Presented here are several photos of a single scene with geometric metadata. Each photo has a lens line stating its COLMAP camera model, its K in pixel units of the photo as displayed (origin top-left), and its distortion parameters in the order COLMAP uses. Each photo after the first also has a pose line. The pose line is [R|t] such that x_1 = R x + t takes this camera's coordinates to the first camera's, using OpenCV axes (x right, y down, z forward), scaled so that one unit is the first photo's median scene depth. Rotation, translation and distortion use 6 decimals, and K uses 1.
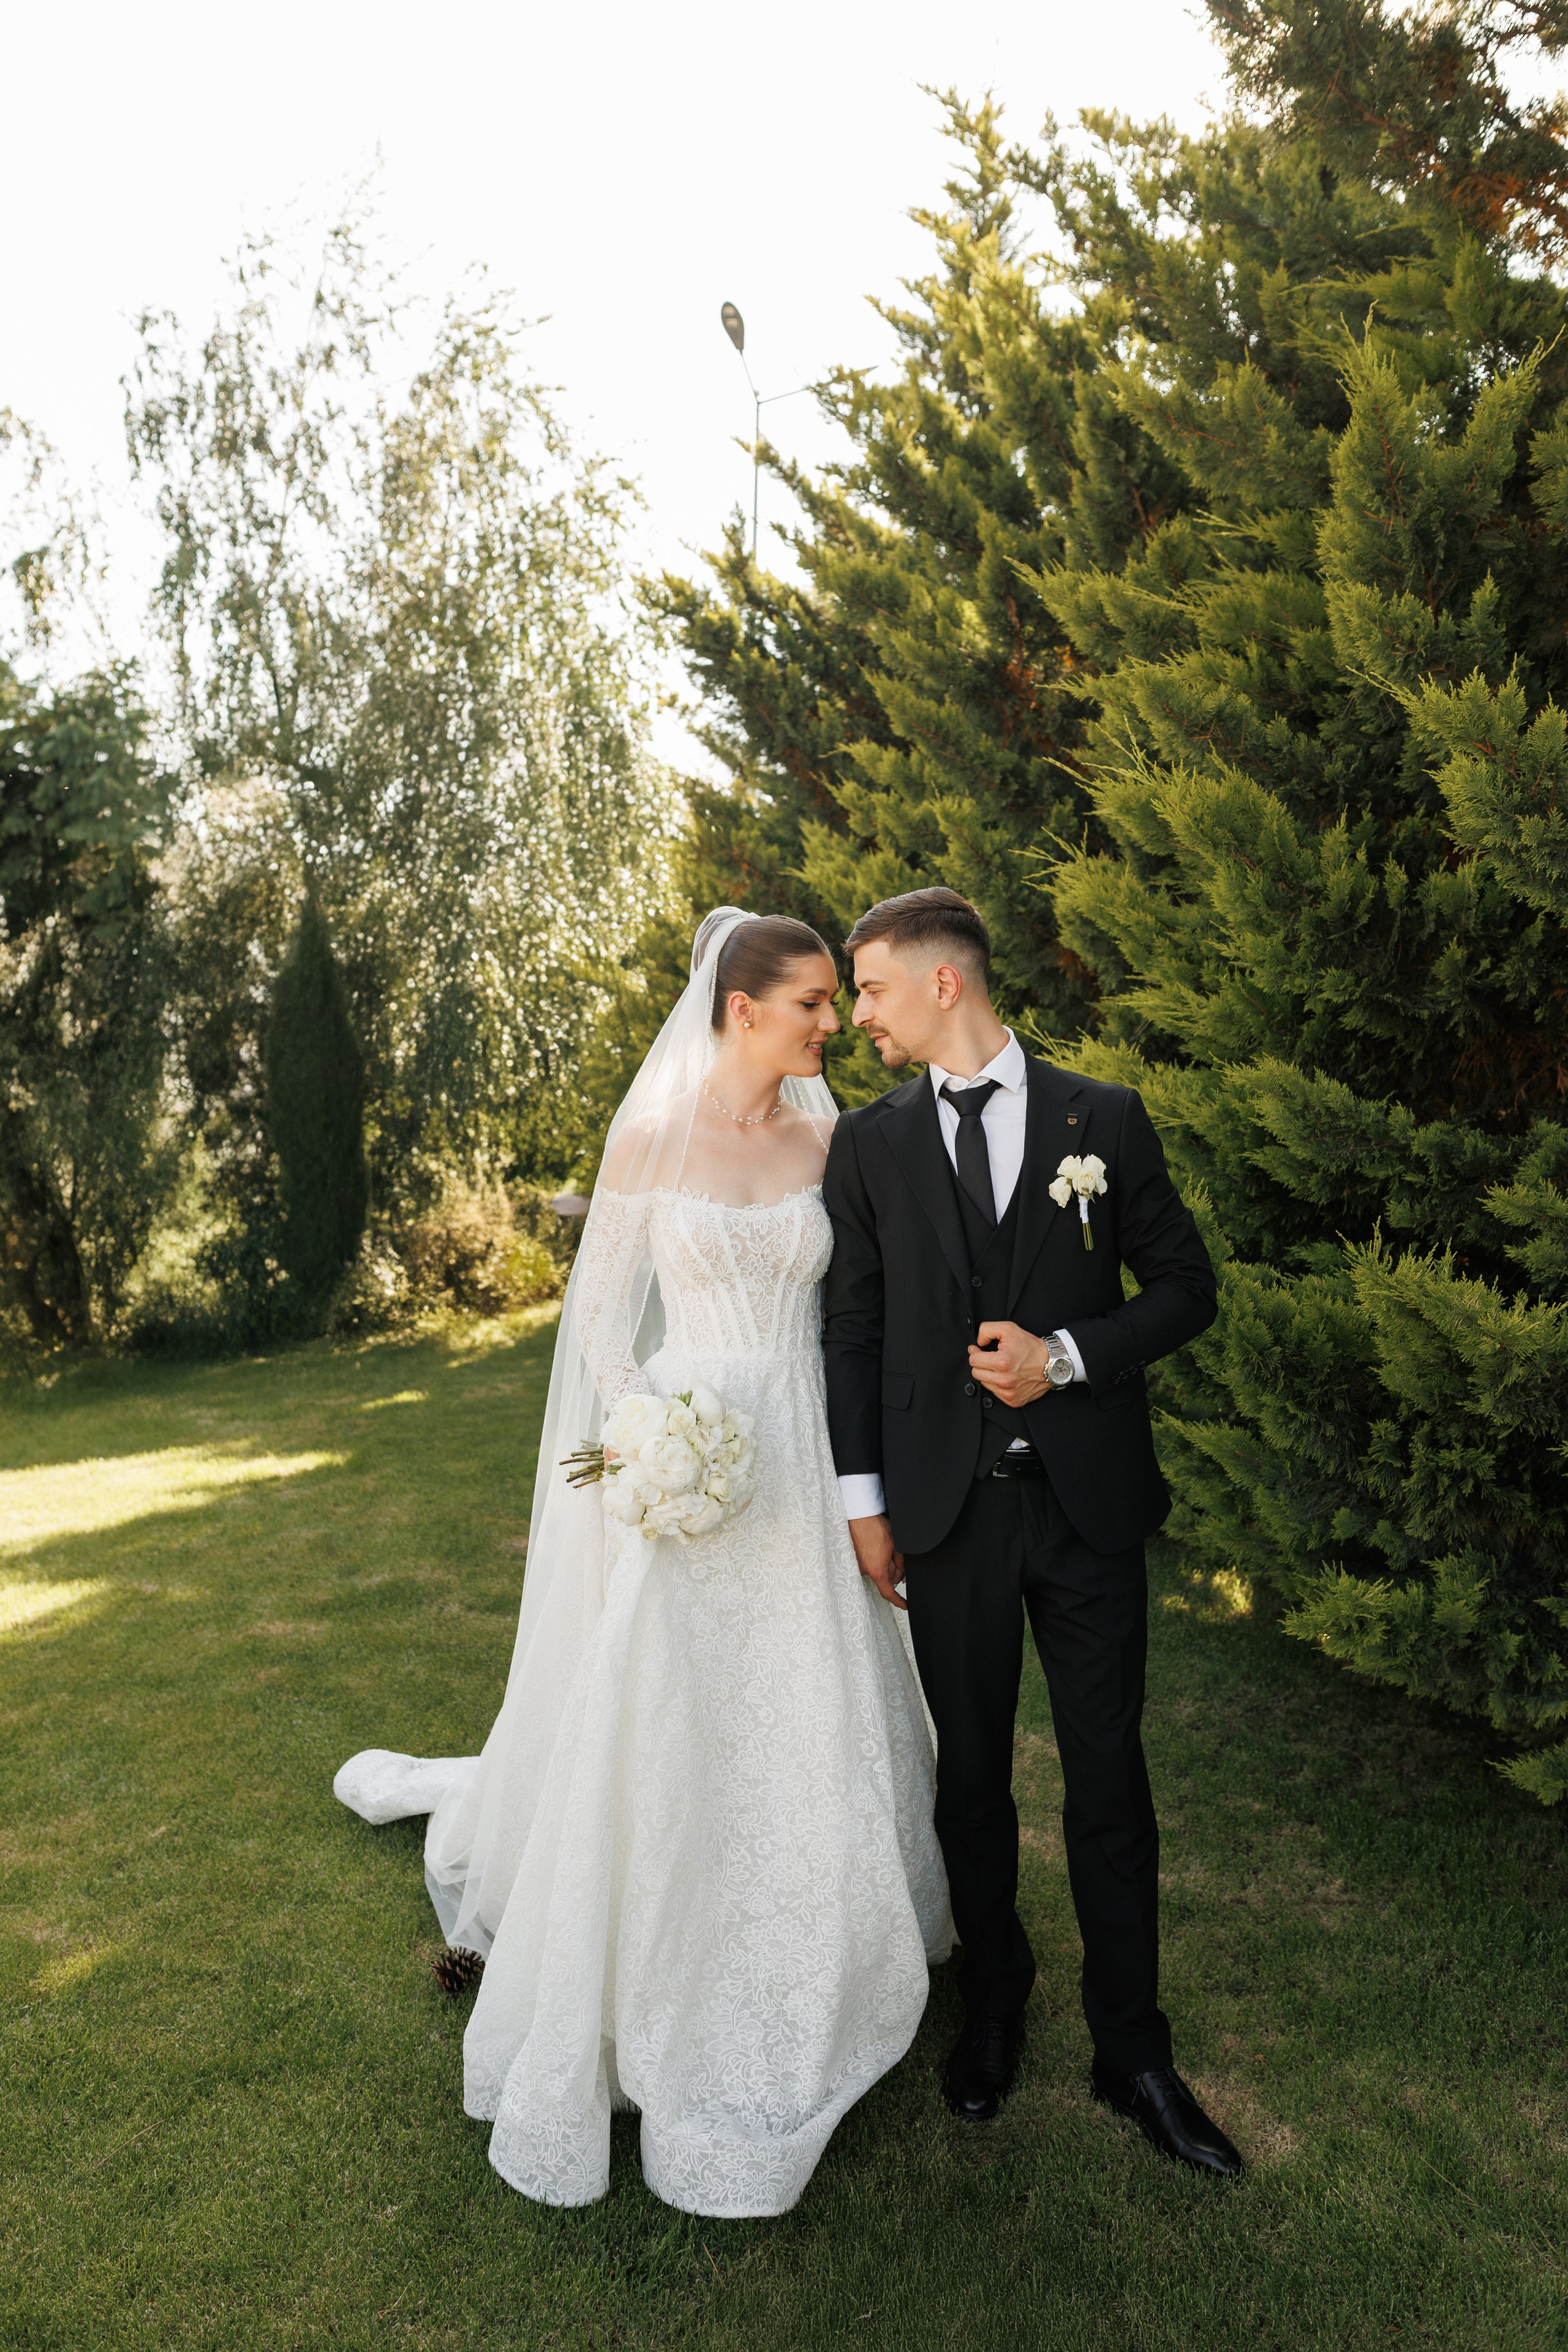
lens RADIAL K [[1724.5, 0, 784.0], [0, 1724.5, 1176.0], [0, 0, 1]] dist [-0.004791, -0.000201]
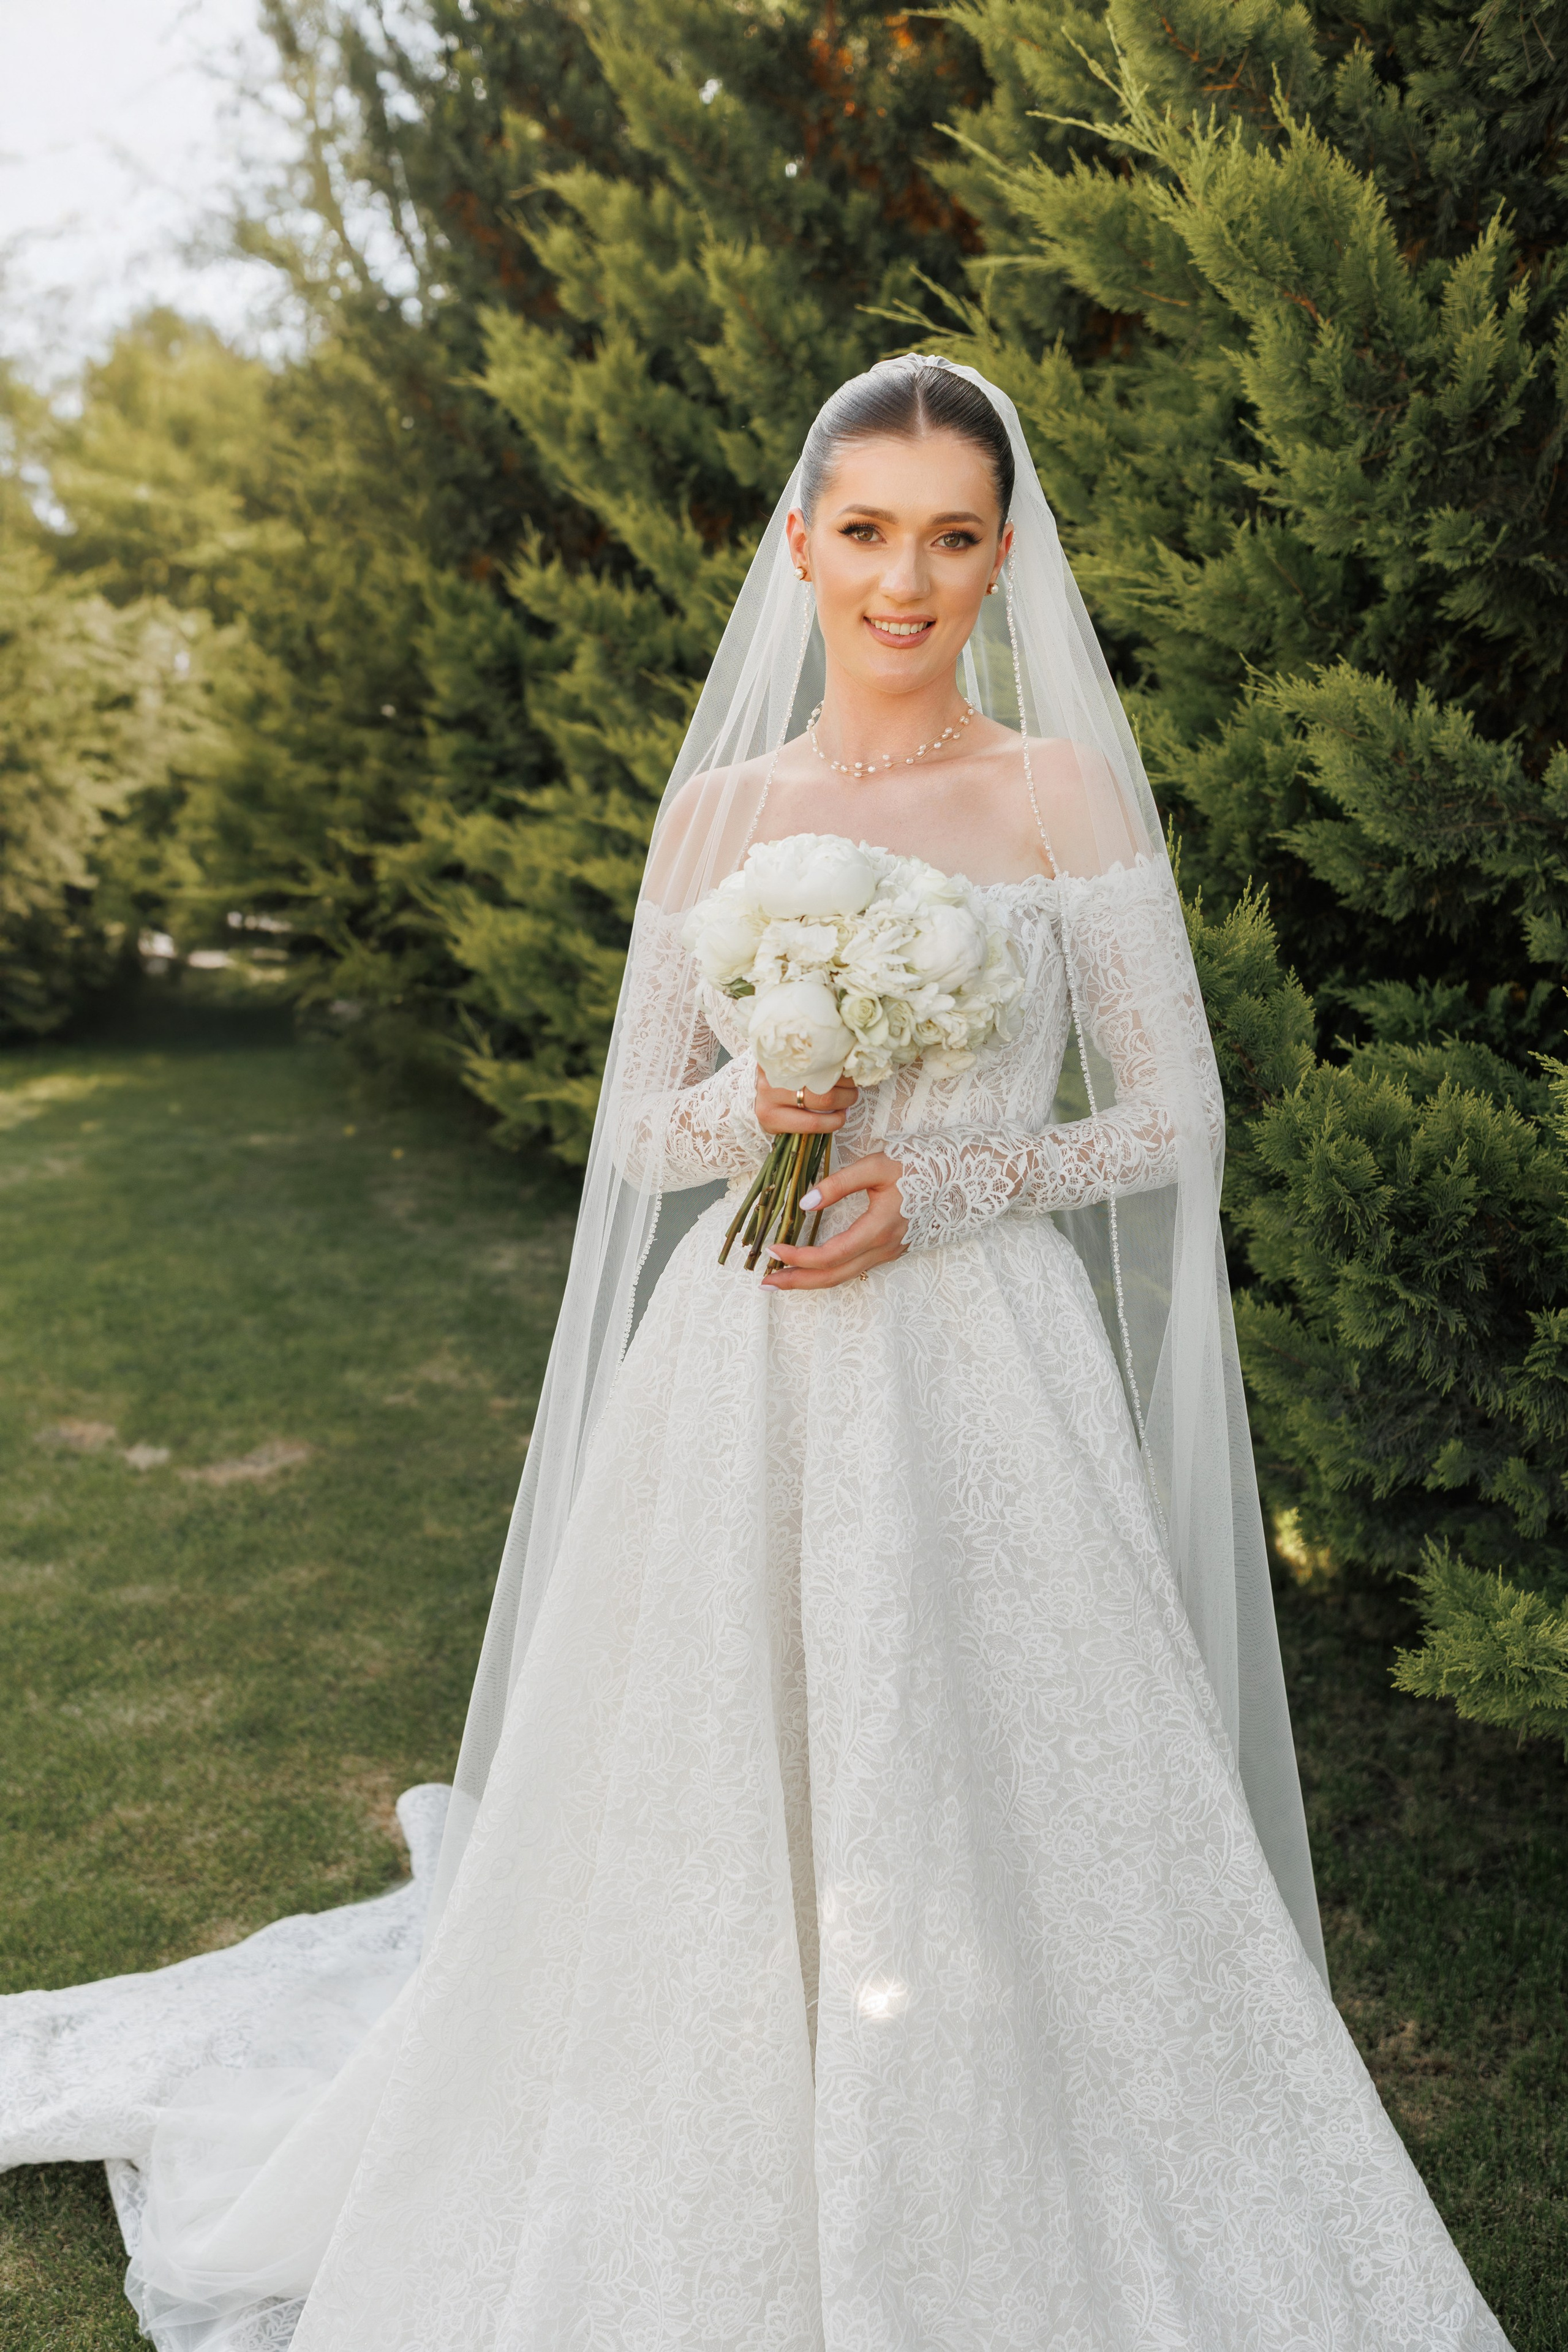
lens RADIAL K [[2241.7, 0, 715.8], [0, 2241.7, 1174.0], [0, 0, 1]] dist [-0.004558, 0.006140]
pose [[0.993150, -0.018639, 0.115350, -0.010778], [0.001623, 0.989301, 0.145883, -0.008161], [-0.116835, -0.144696, 0.982554, 0.208263]]
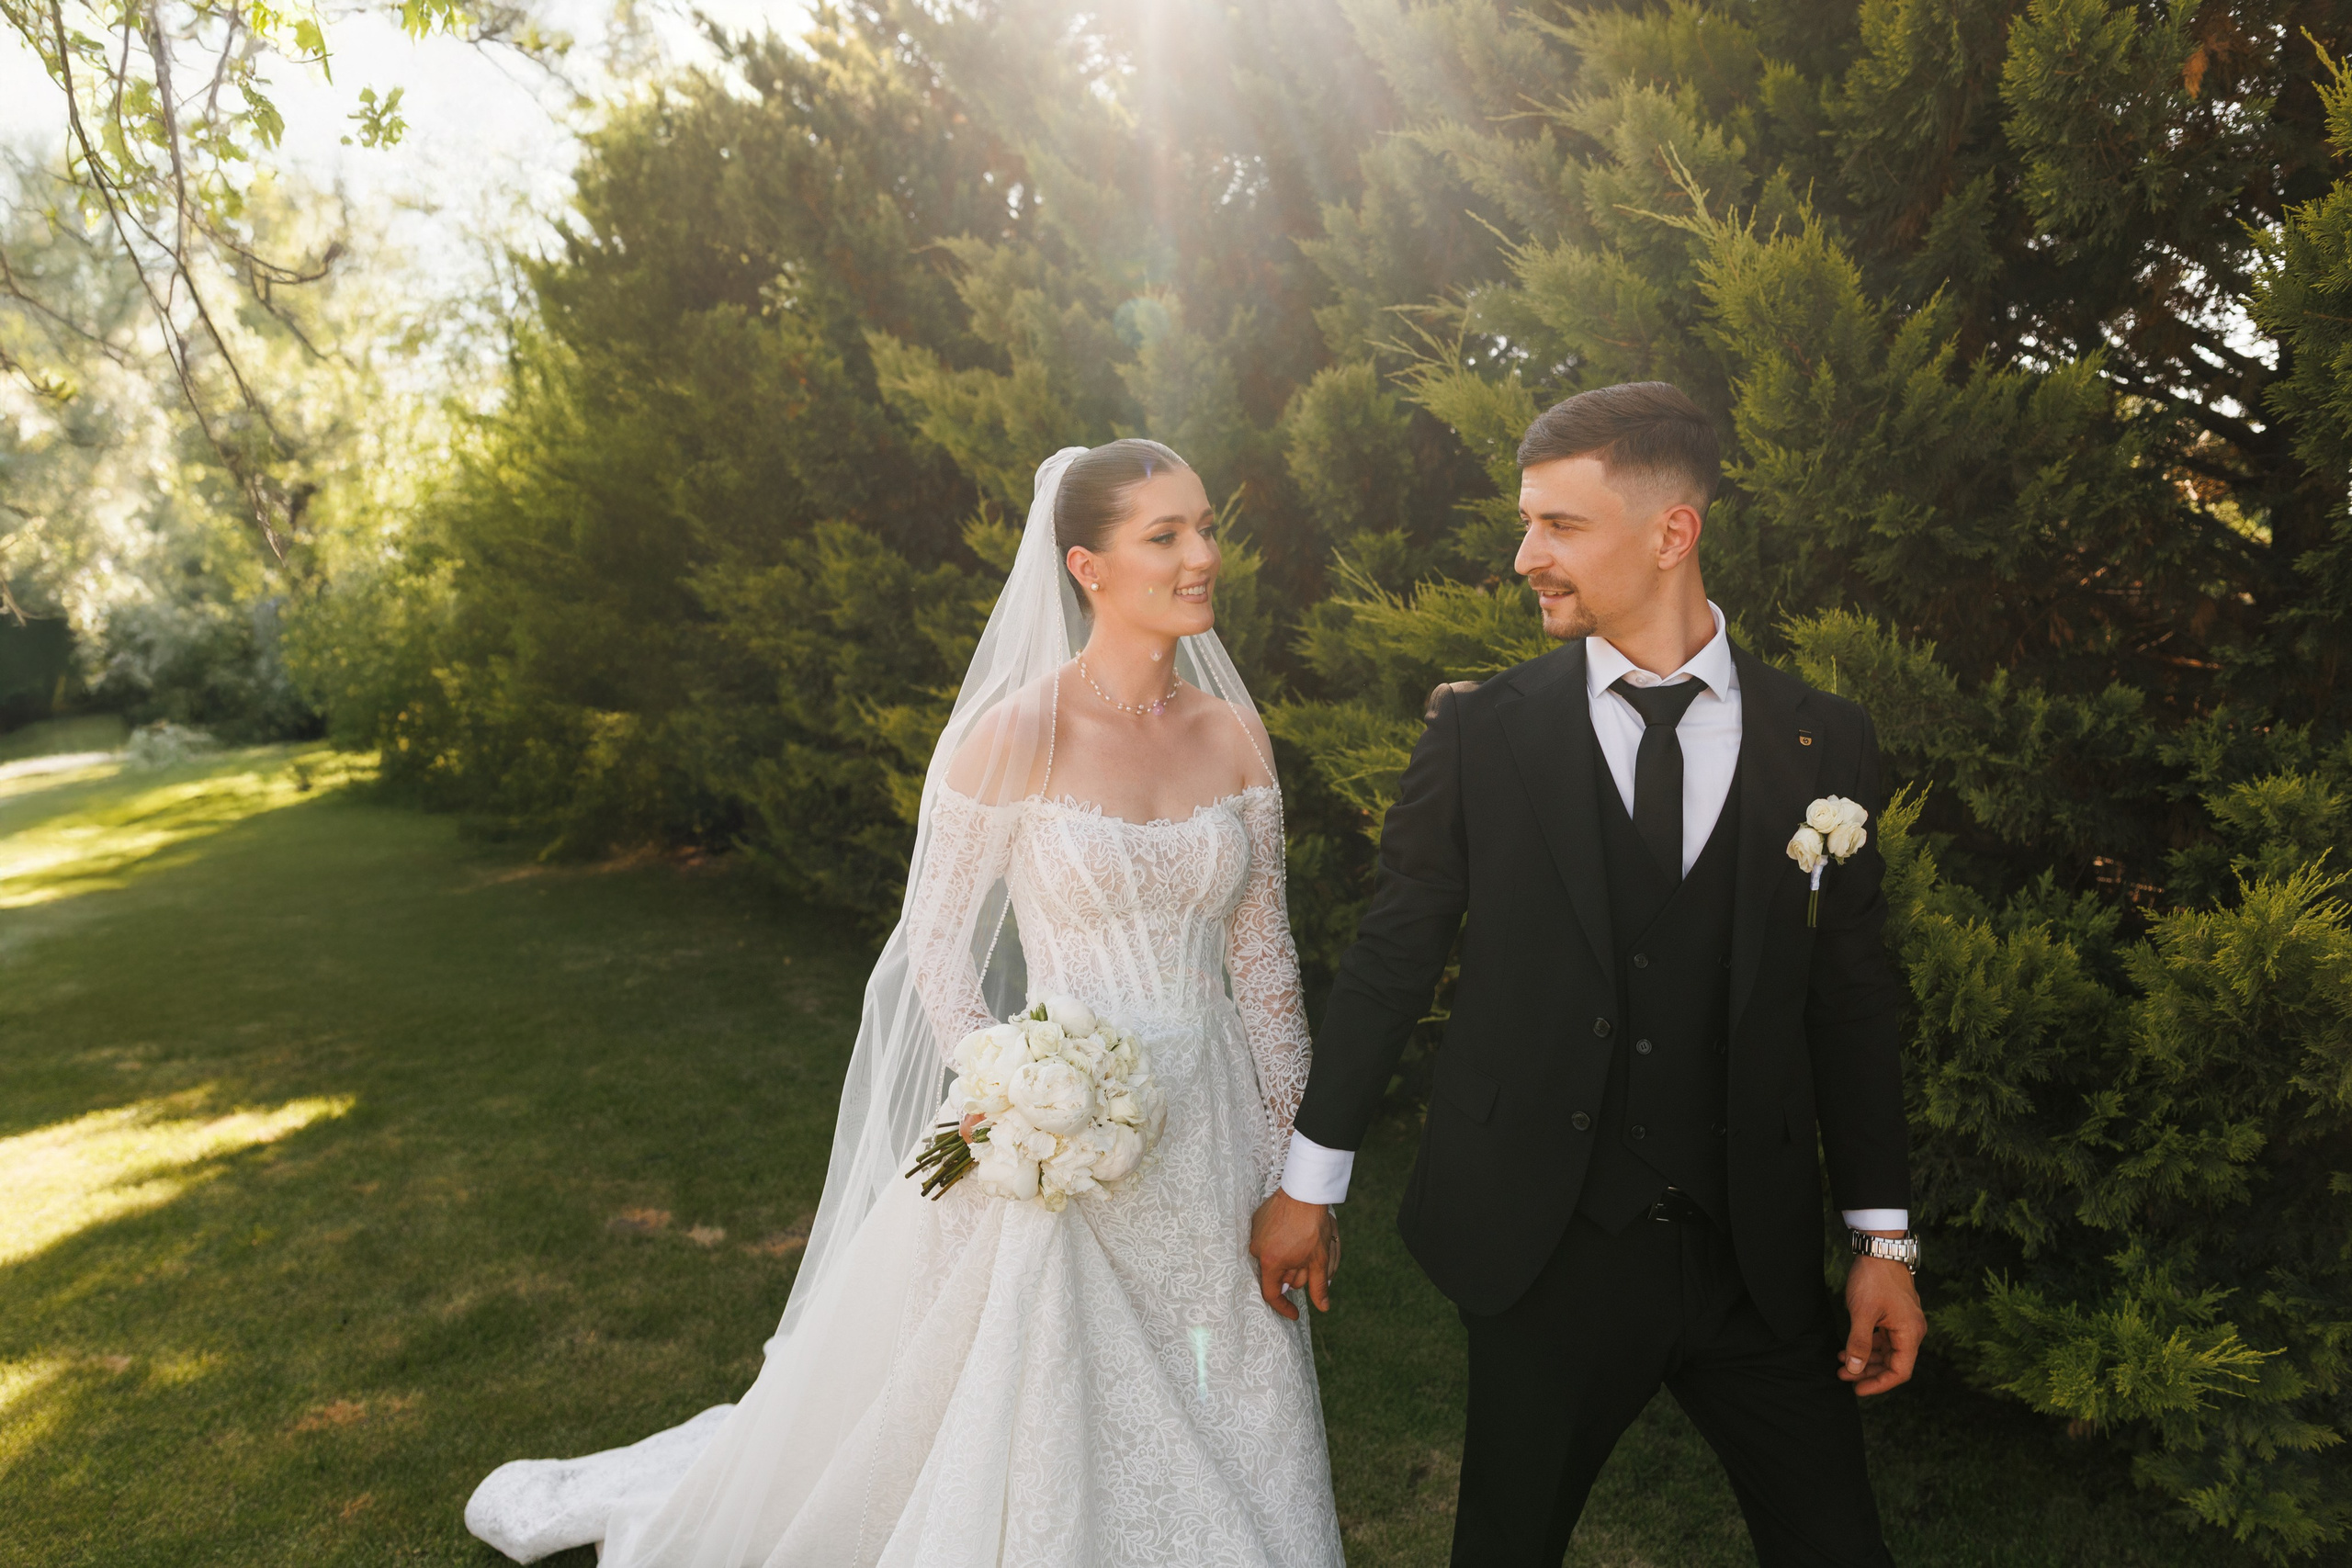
lens RADIAL K [[1611.5, 0, 1176.0], [0, 1611.5, 784.0], [0, 0, 1]] dist [0.004450, -0.003623]
pose [[0.956199, -0.032469, 0.290911, -0.166665], [0.018812, 0.998591, 0.049621, -0.024298], [-0.292112, -0.041975, 0.955463, 0.305429]]
